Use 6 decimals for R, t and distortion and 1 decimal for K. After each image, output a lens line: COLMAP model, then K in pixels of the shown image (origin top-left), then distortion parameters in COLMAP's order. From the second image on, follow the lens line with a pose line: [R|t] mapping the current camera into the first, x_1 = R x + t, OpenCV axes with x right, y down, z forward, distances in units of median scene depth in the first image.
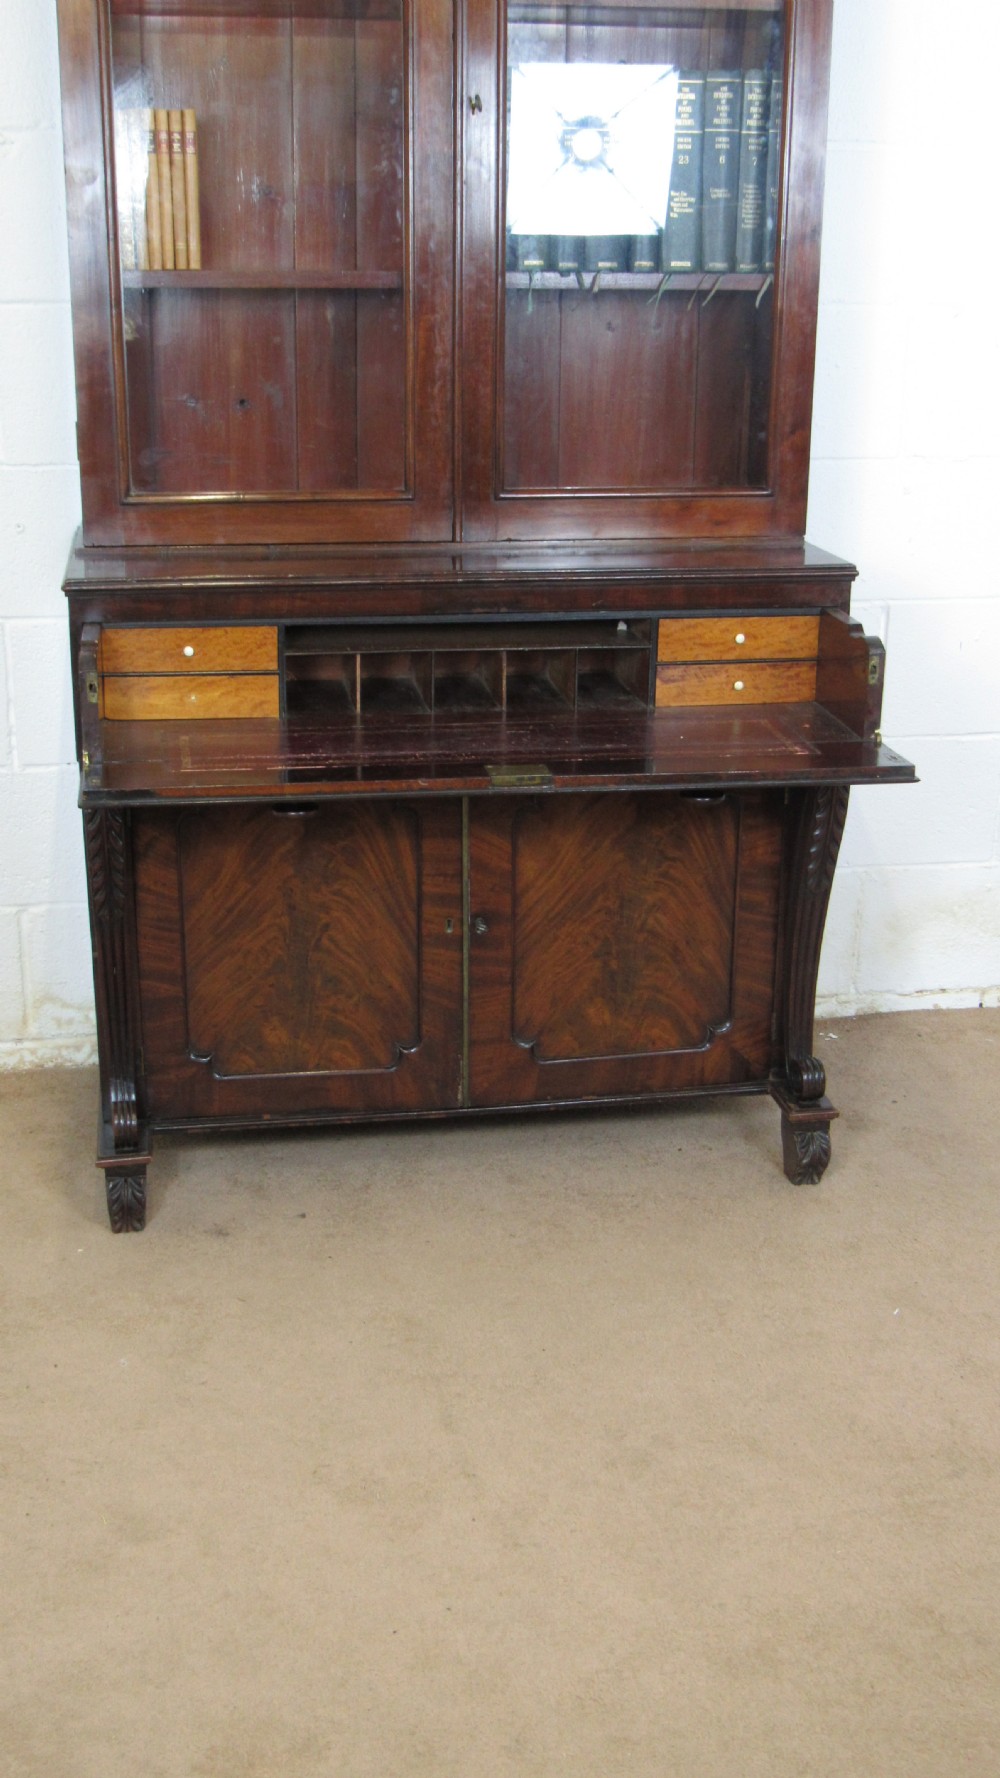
lens RADIAL K [[2019.2, 0, 502.8], [0, 2019.2, 896.7], [0, 0, 1]] dist [-0.057900, 0.014036]
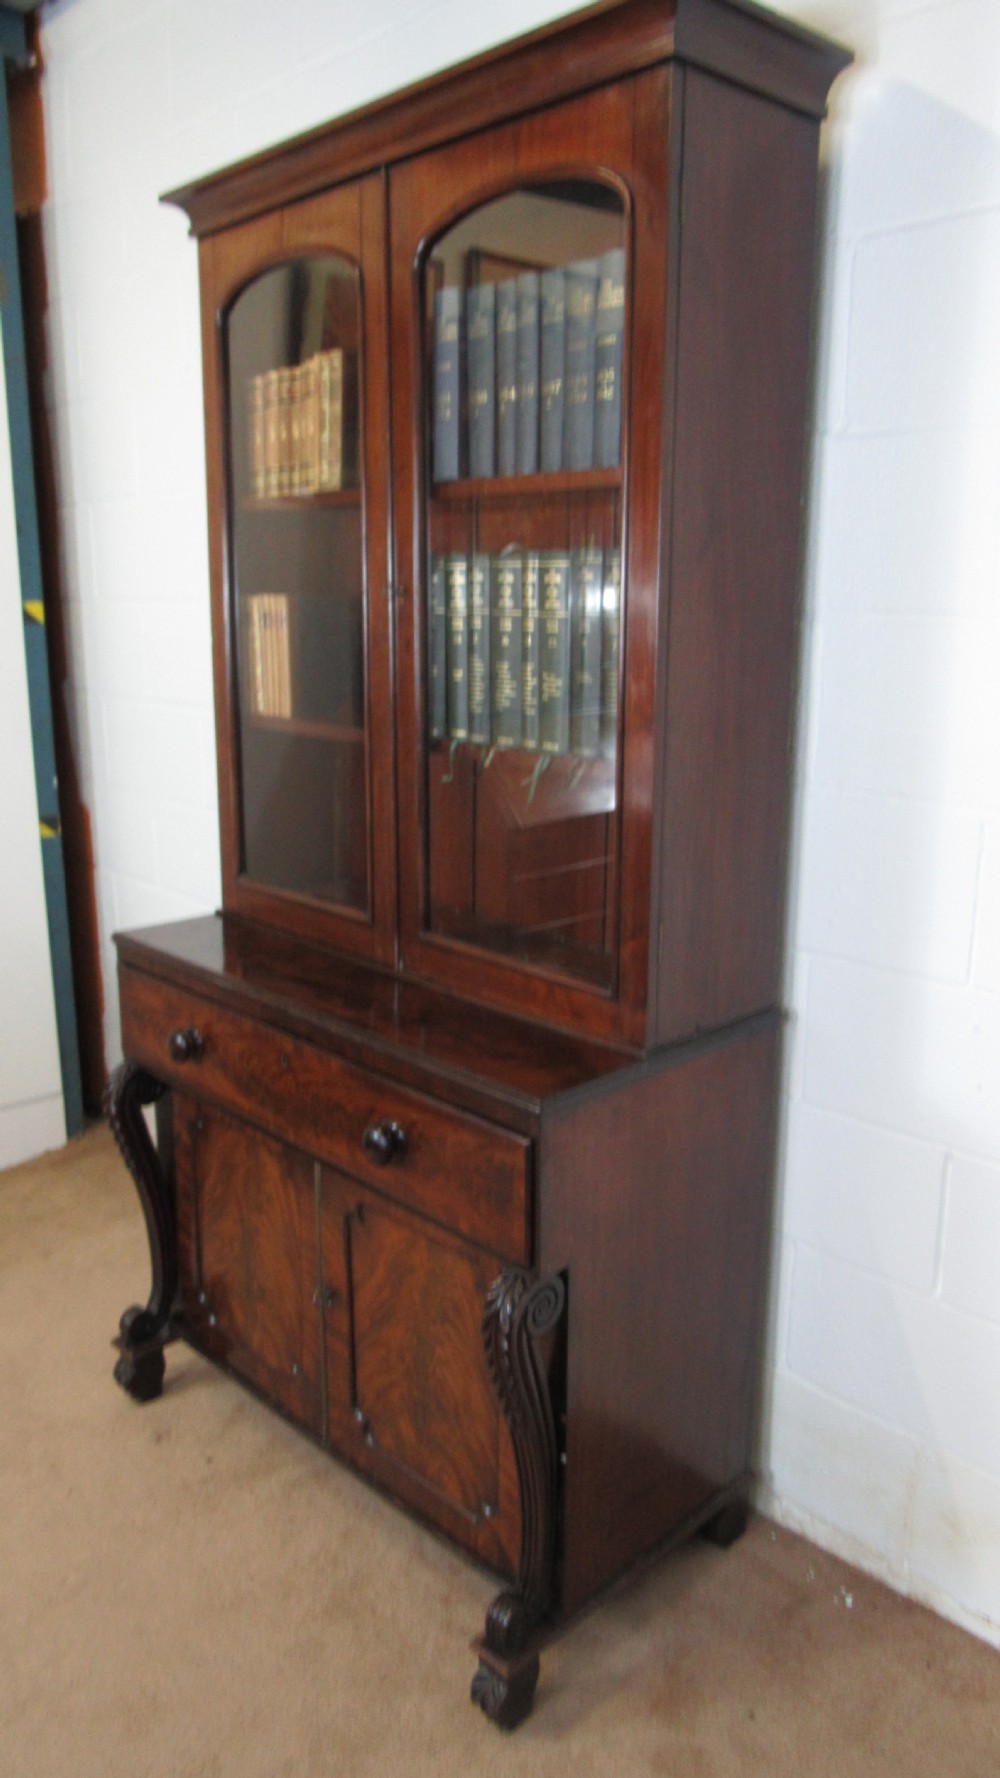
lens RADIAL K [[1273.8, 0, 498.9], [0, 1273.8, 890.6], [0, 0, 1]] dist [-0.021469, 0.003678]
pose [[0.566640, 0.185145, -0.802895, 0.570563], [-0.260902, 0.964605, 0.038304, -0.259638], [0.781569, 0.187772, 0.594888, 0.613166]]
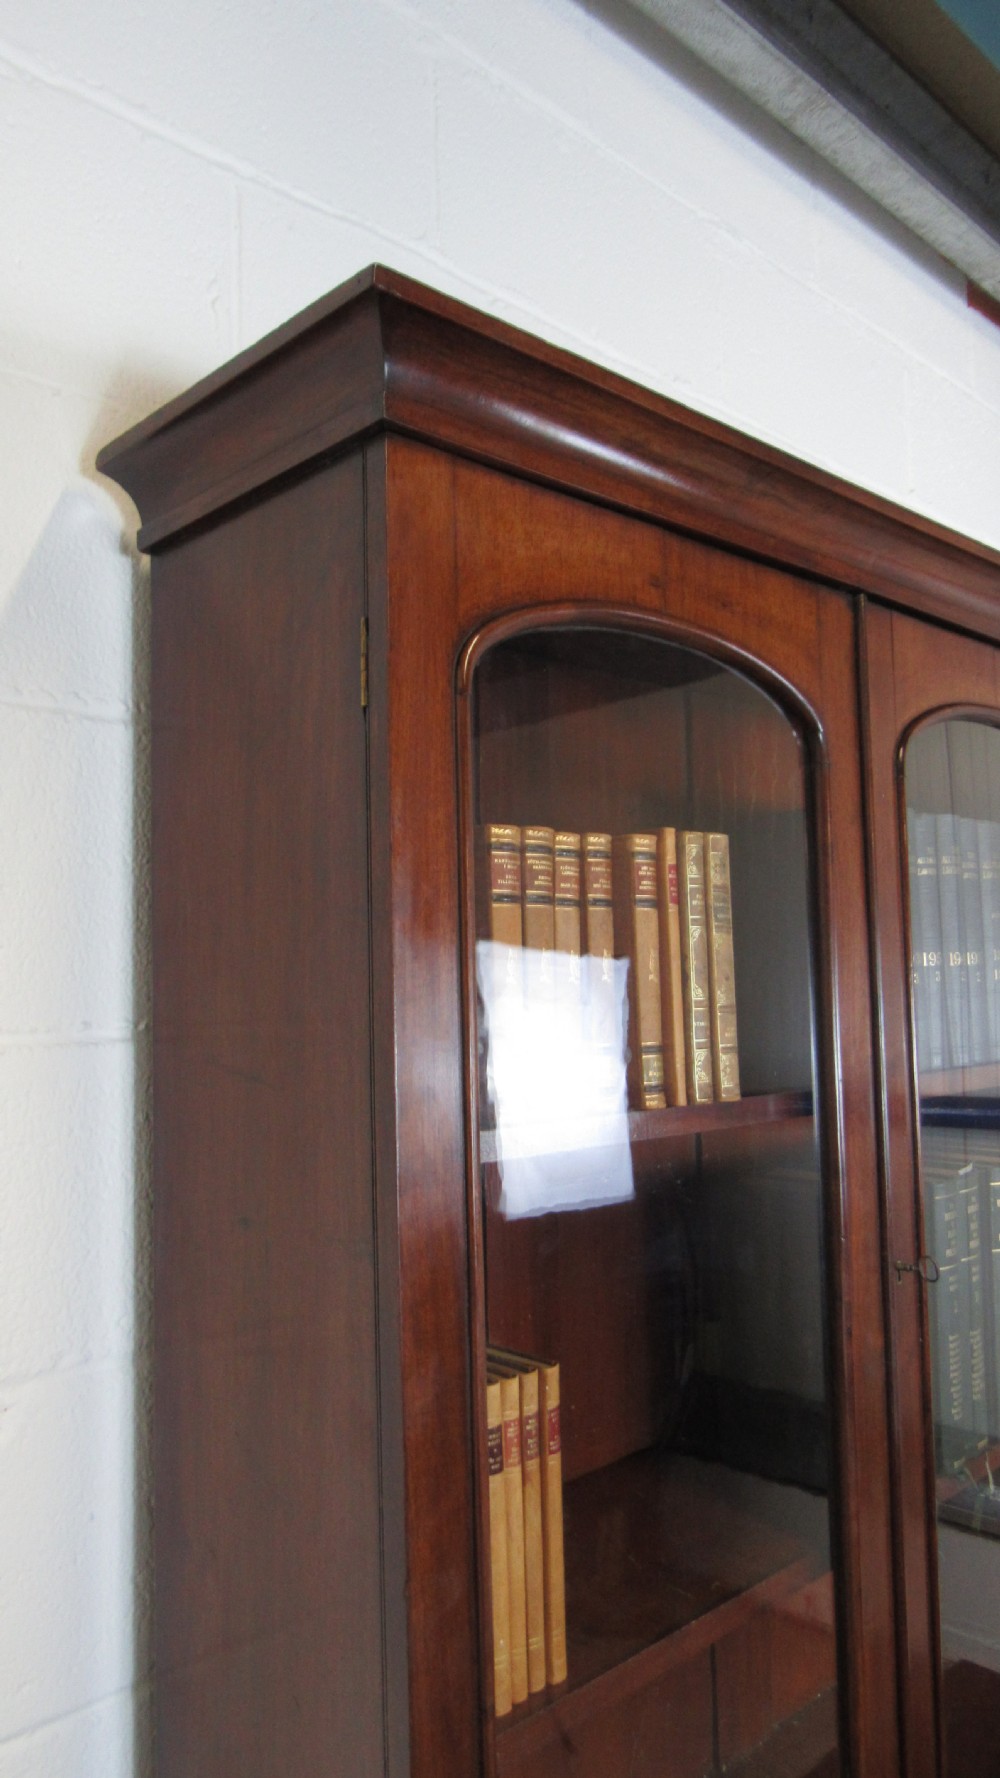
lens RADIAL K [[1316.2, 0, 500.0], [0, 1316.2, 889.0], [0, 0, 1]] dist [-0.042777, -0.000165]
pose [[0.826464, 0.016157, 0.562757, -0.329691], [0.210260, 0.918401, -0.335156, -0.369948], [-0.522252, 0.395320, 0.755629, 0.663170]]
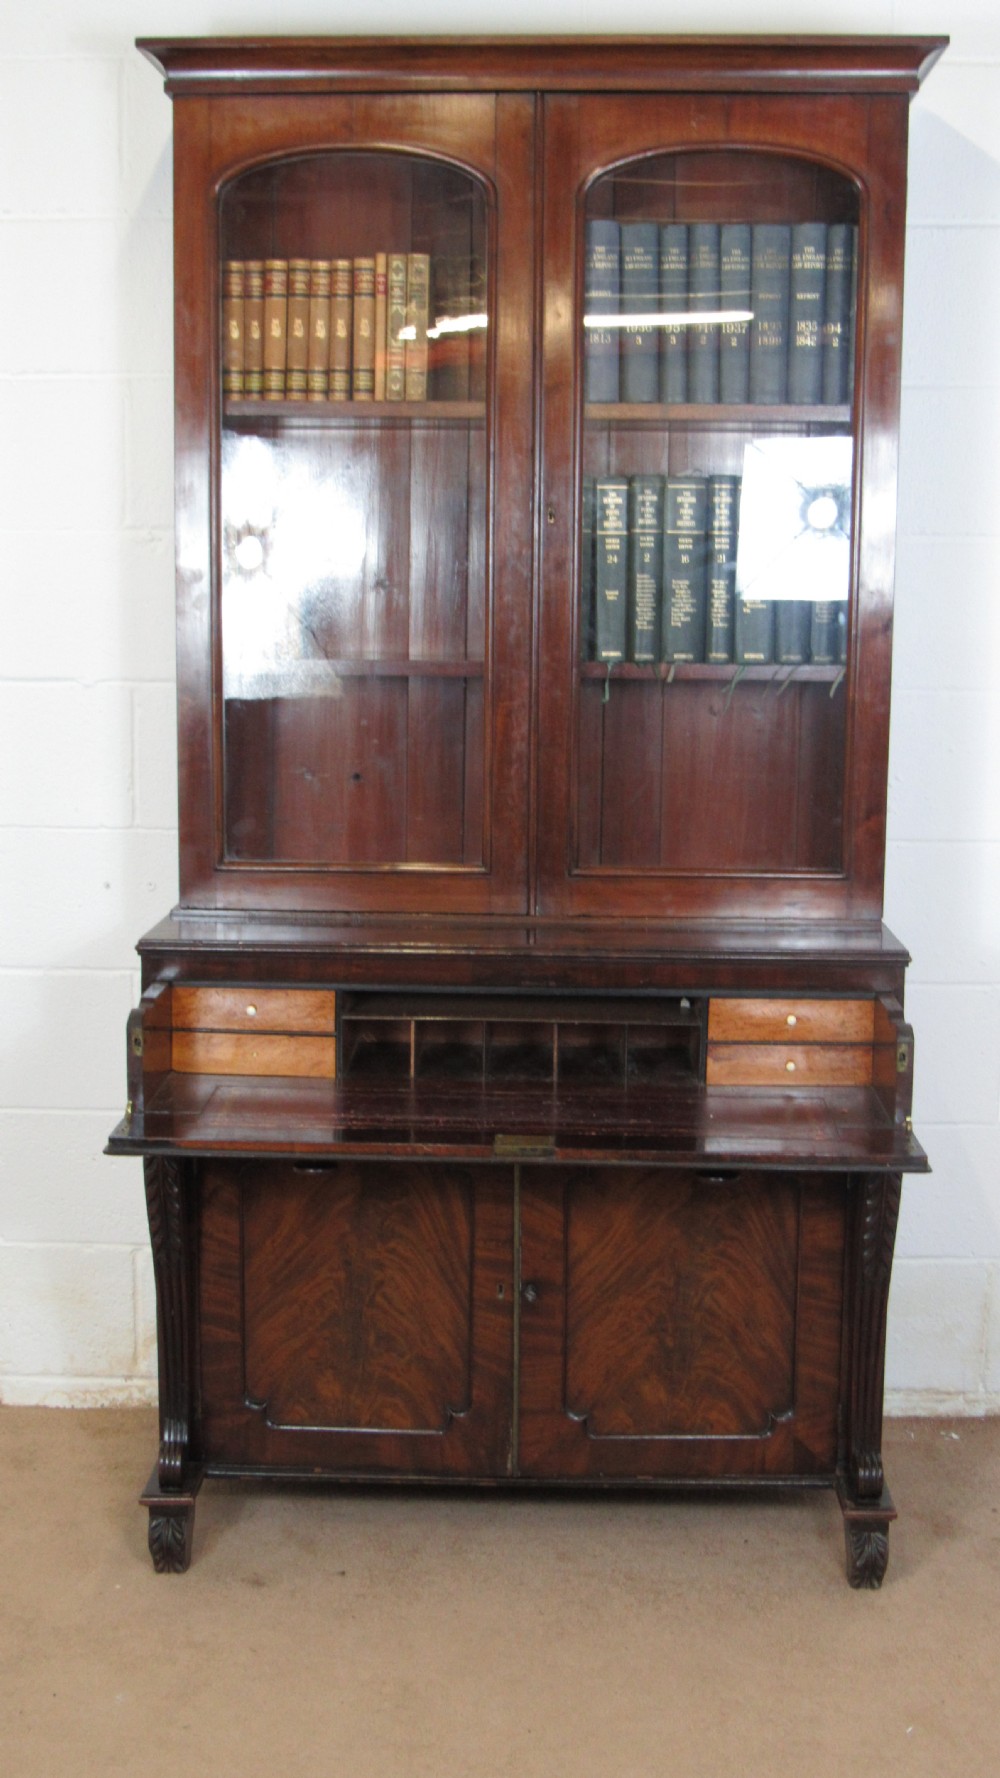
lens RADIAL K [[2138.6, 0, 502.6], [0, 2138.6, 896.2], [0, 0, 1]] dist [-0.073404, 0.059097]
pose [[0.980241, 0.030383, -0.195459, 0.176489], [-0.062961, 0.984666, -0.162693, -0.006538], [0.187518, 0.171785, 0.967123, -0.064432]]
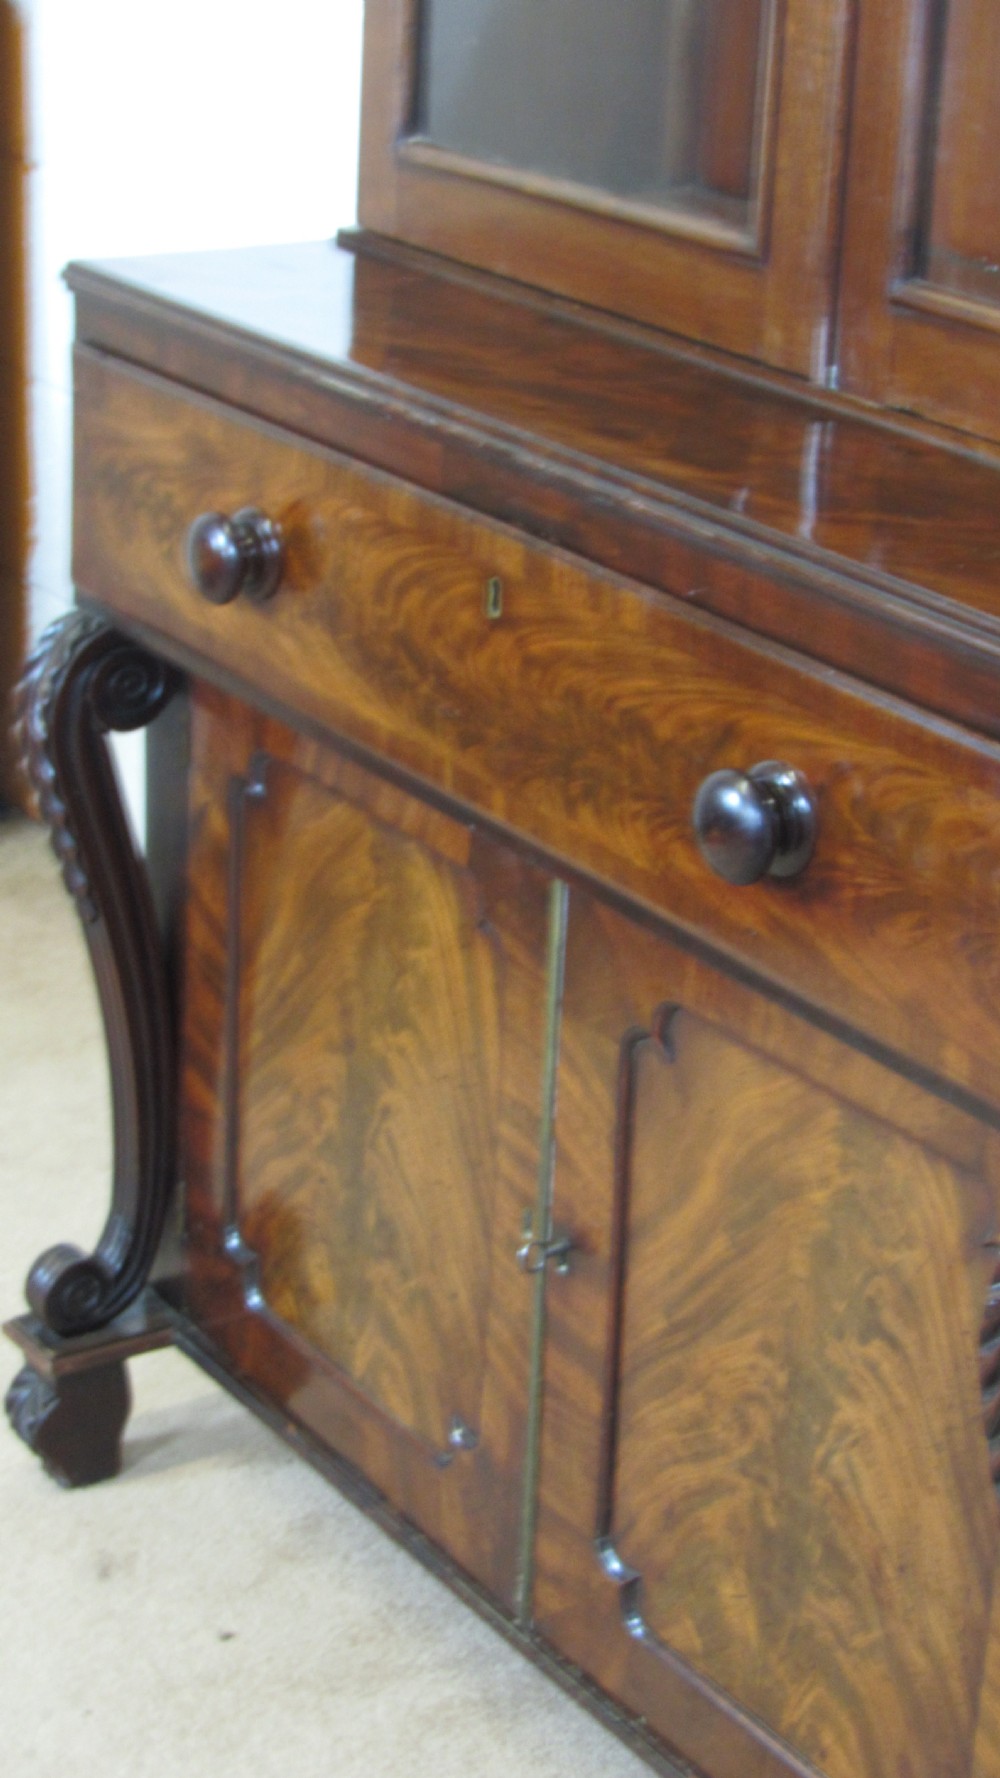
lens RADIAL K [[3253.4, 0, 500.0], [0, 3253.4, 889.0], [0, 0, 1]] dist [-0.150299, 0.150413]
pose [[0.410185, 0.345188, -0.844153, 0.532889], [-0.323046, 0.920584, 0.219470, -0.204187], [0.852871, 0.182677, 0.489121, 0.645286]]
